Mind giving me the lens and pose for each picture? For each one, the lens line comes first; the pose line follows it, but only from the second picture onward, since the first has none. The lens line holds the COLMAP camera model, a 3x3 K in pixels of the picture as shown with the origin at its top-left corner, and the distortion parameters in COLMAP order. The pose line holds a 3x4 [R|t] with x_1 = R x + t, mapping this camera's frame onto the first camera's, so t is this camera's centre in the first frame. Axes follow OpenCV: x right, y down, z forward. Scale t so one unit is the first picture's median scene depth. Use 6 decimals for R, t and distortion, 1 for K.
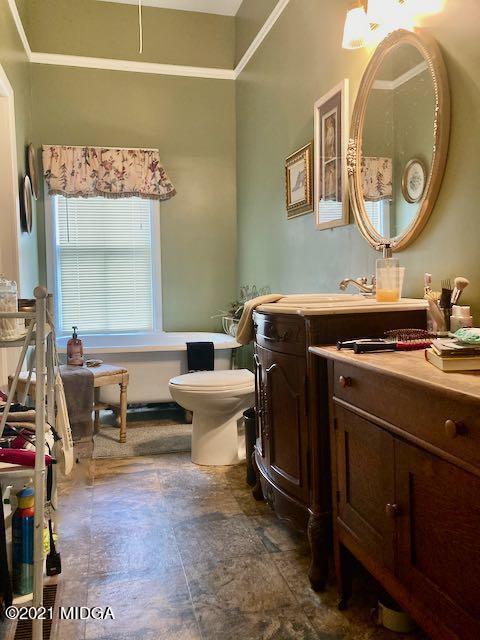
lens RADIAL K [[532.8, 0, 240.0], [0, 532.8, 320.0], [0, 0, 1]] dist [0.025067, -0.000433]
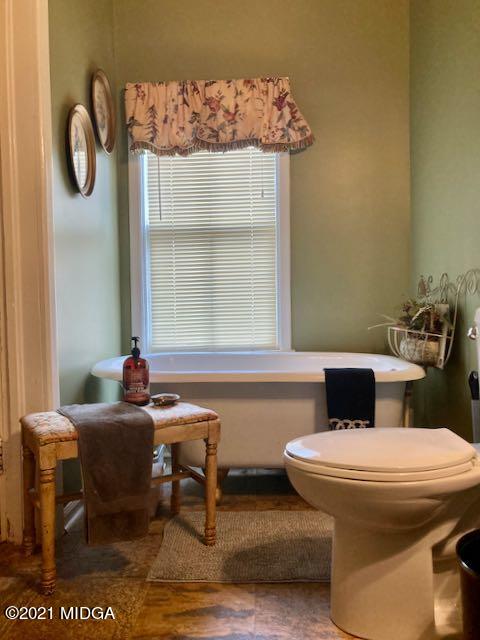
lens RADIAL K [[532.8, 0, 240.0], [0, 532.8, 320.0], [0, 0, 1]] dist [0.025067, -0.000433]
pose [[0.961087, 0.002190, -0.276239, -0.026738], [-0.013455, 0.999153, -0.038890, 0.011793], [0.275919, 0.041093, 0.960302, 0.367957]]
